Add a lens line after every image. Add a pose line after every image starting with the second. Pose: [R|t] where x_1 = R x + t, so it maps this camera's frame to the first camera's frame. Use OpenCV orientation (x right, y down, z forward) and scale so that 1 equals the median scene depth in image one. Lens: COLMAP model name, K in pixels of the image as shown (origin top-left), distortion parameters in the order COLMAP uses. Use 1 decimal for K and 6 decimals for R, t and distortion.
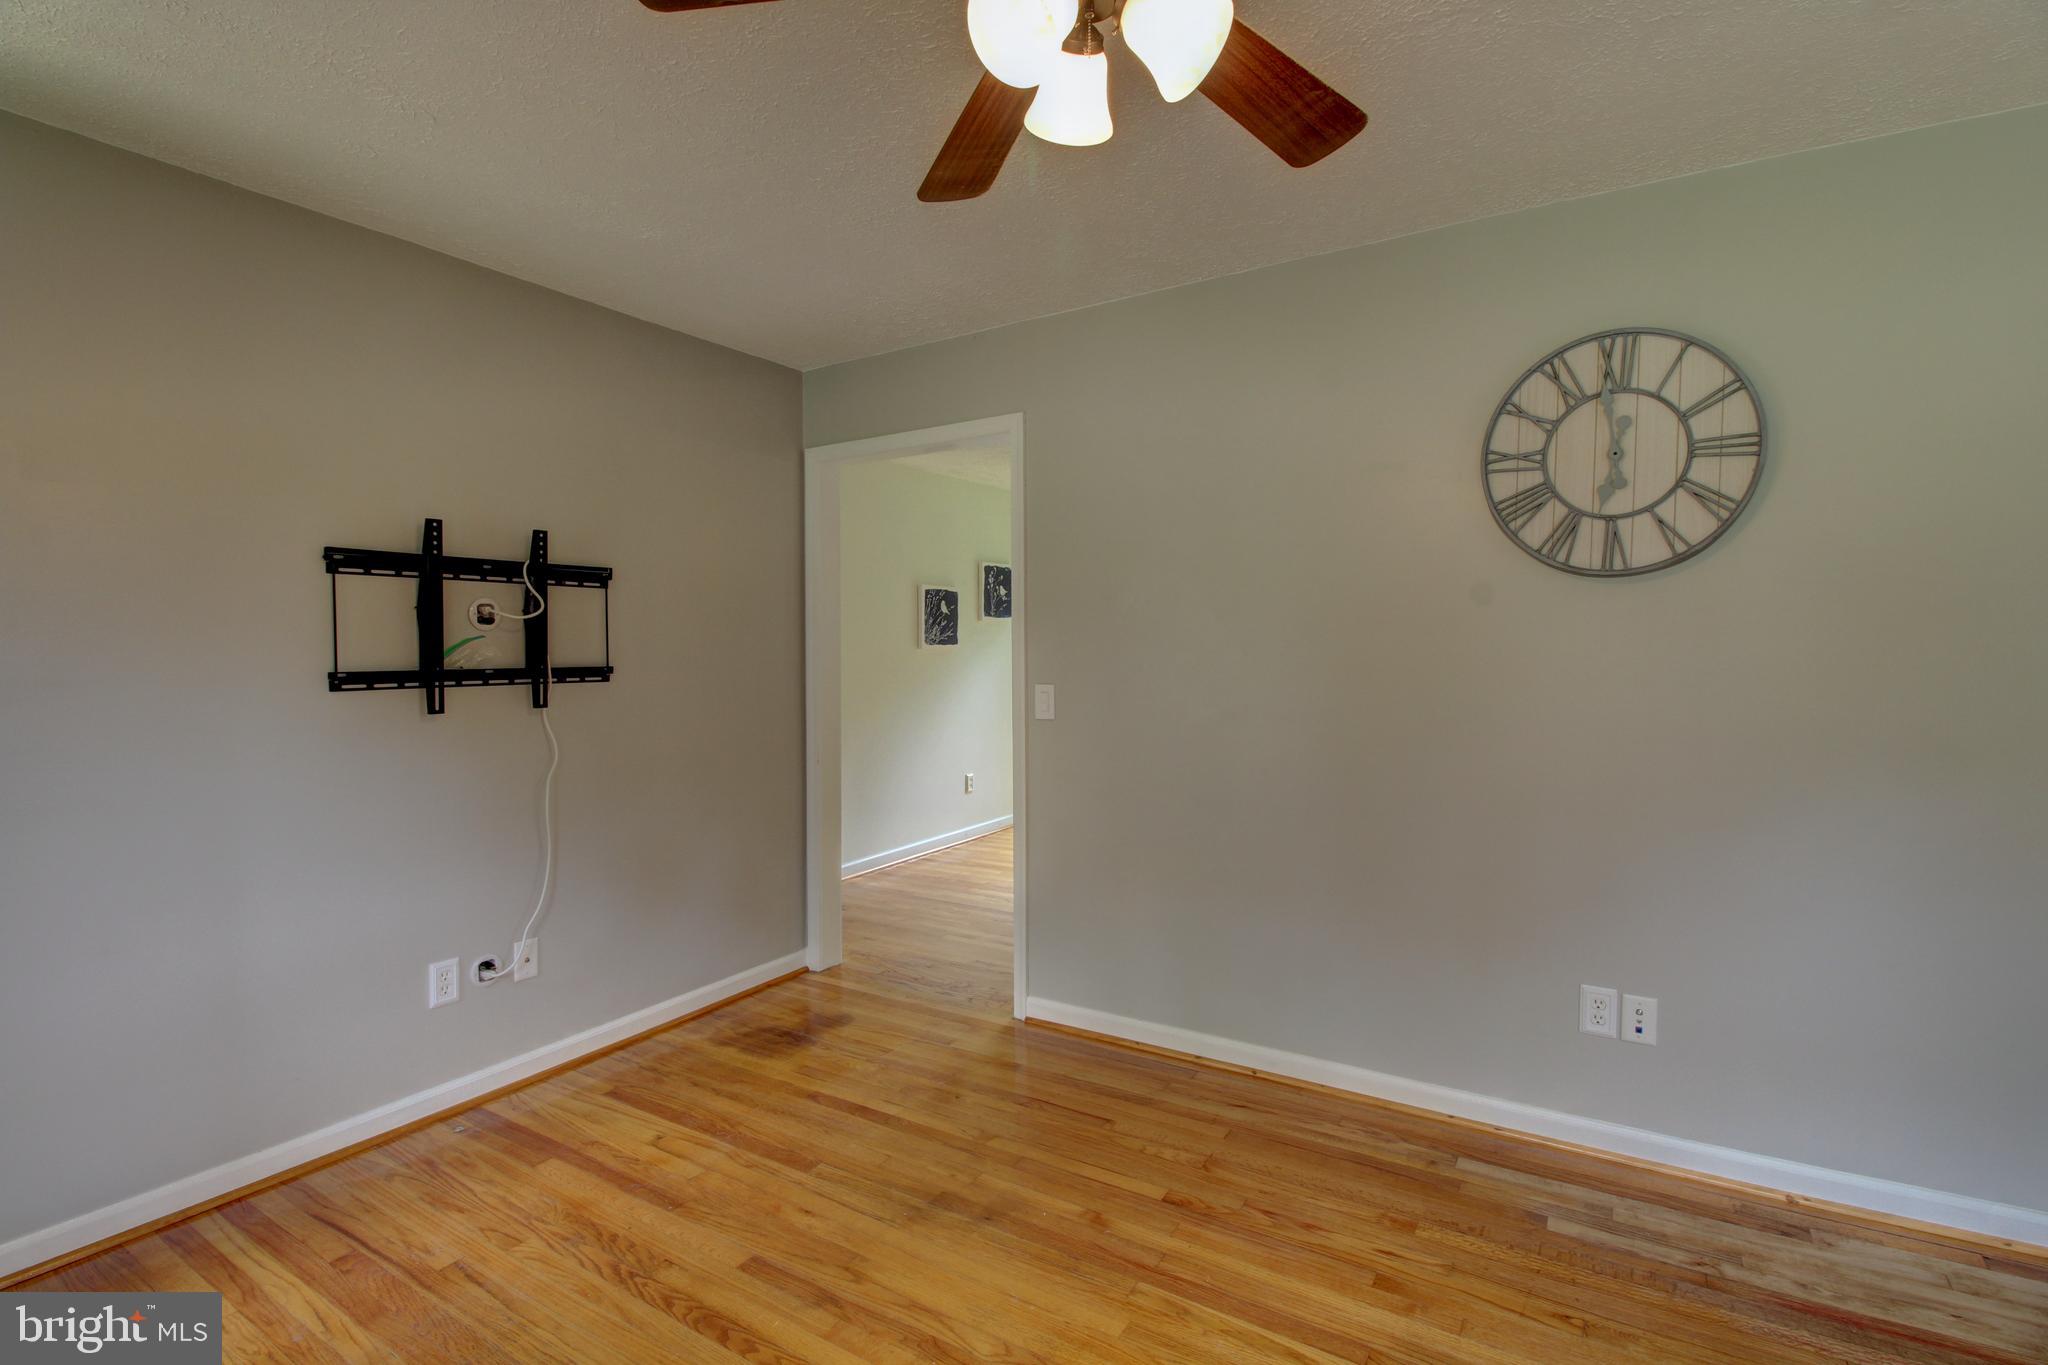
lens RADIAL K [[941.1, 0, 1018.5], [0, 941.1, 671.8], [0, 0, 1]] dist [-0.024126, -0.001013]
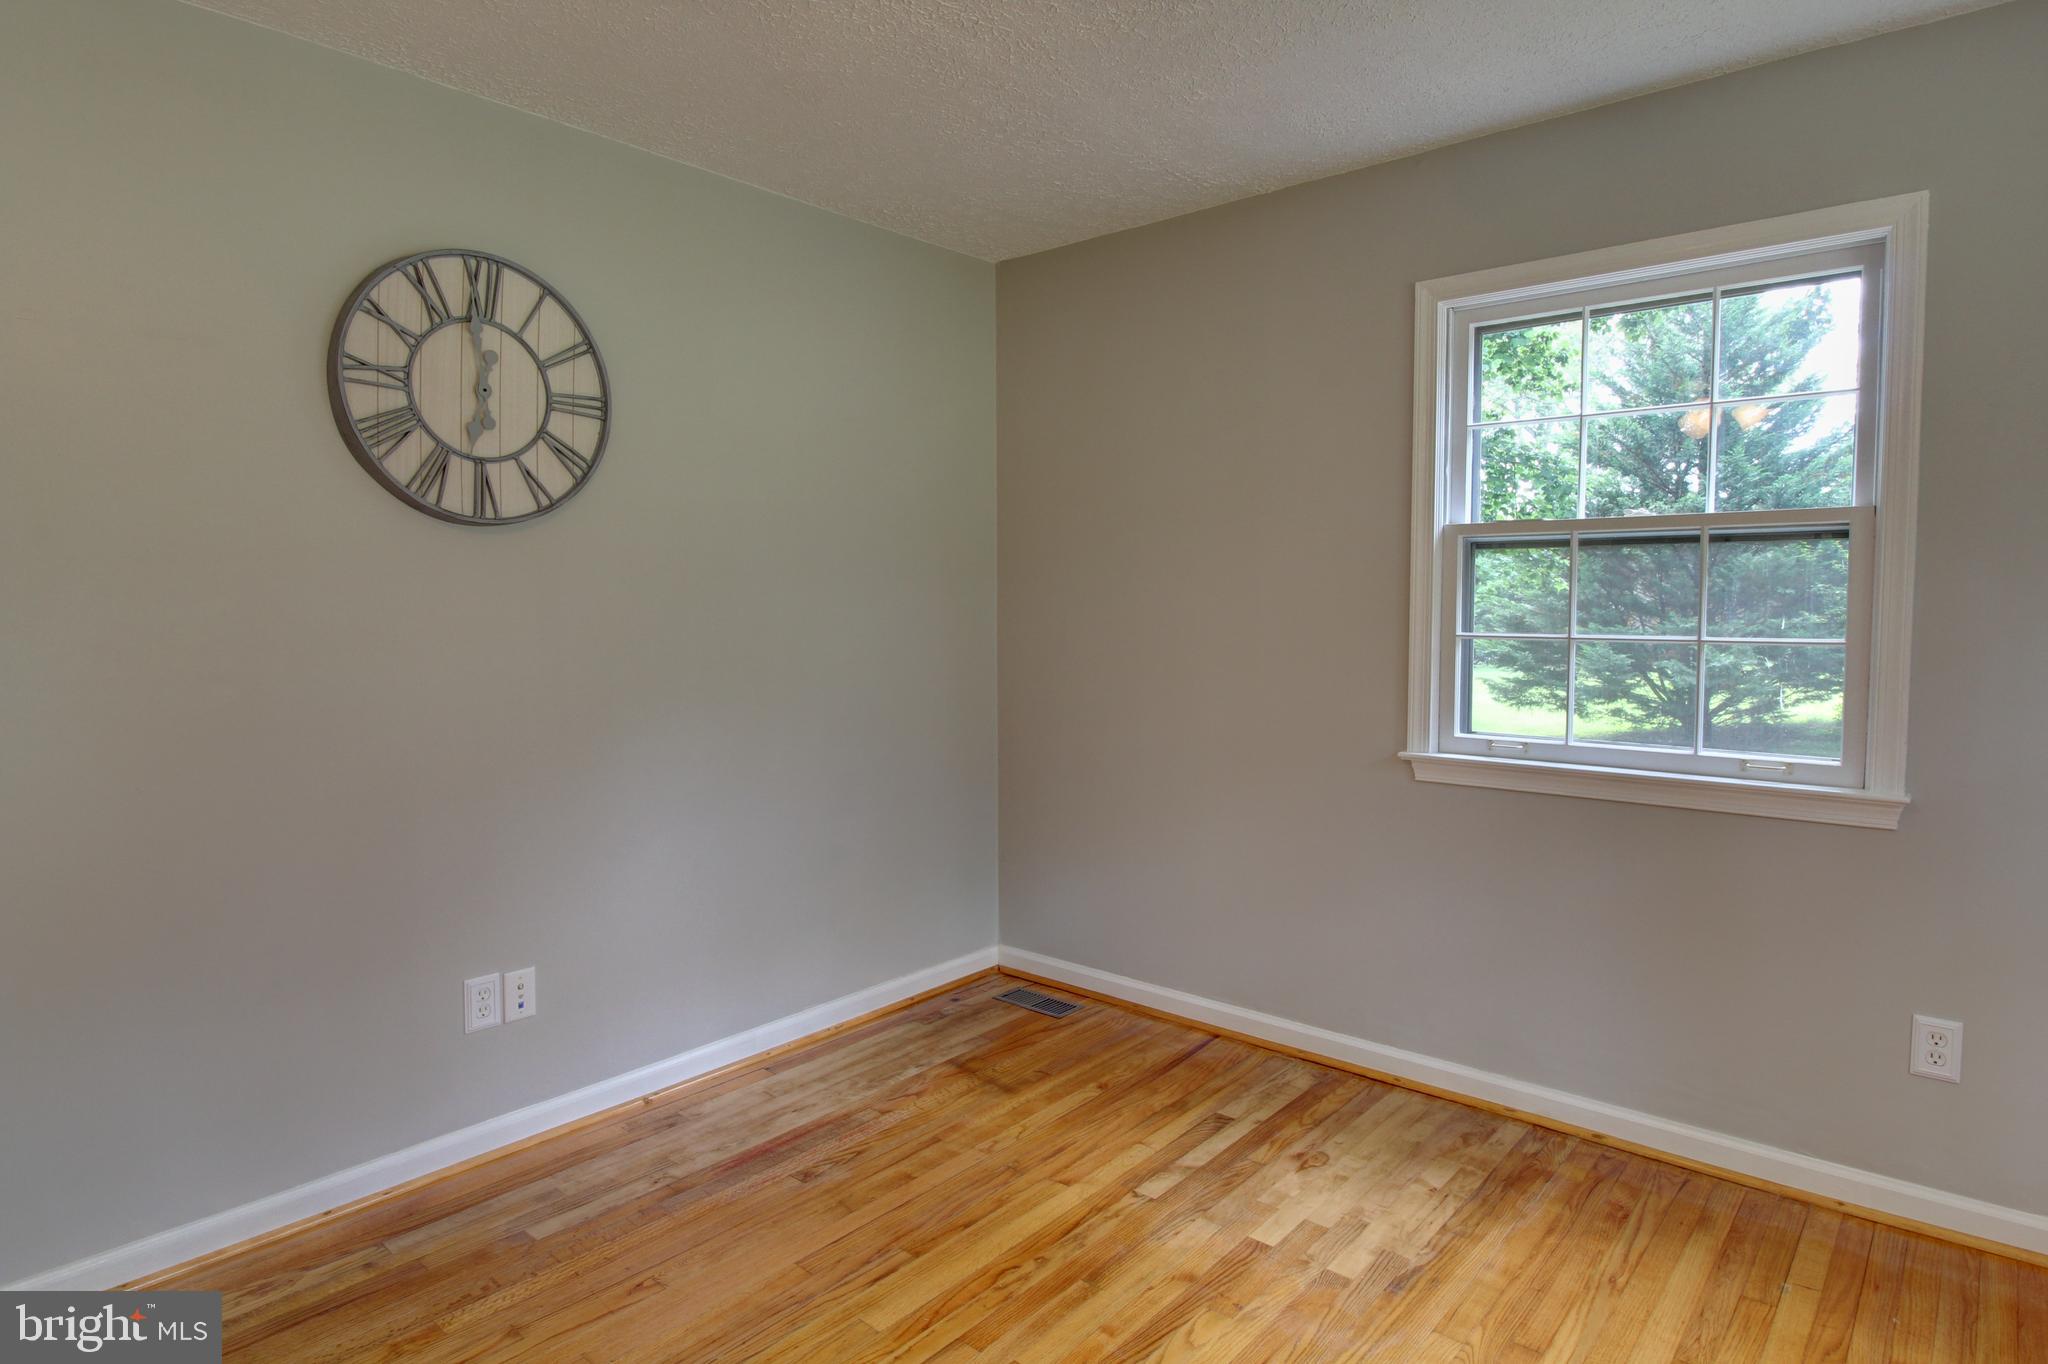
lens RADIAL K [[1152.2, 0, 1020.4], [0, 1152.2, 665.7], [0, 0, 1]] dist [-0.001650, -0.001410]
pose [[0.140984, -0.055706, 0.988443, -0.413998], [0.021000, 0.998359, 0.053270, -0.014415], [-0.989789, 0.013247, 0.141922, 0.324254]]
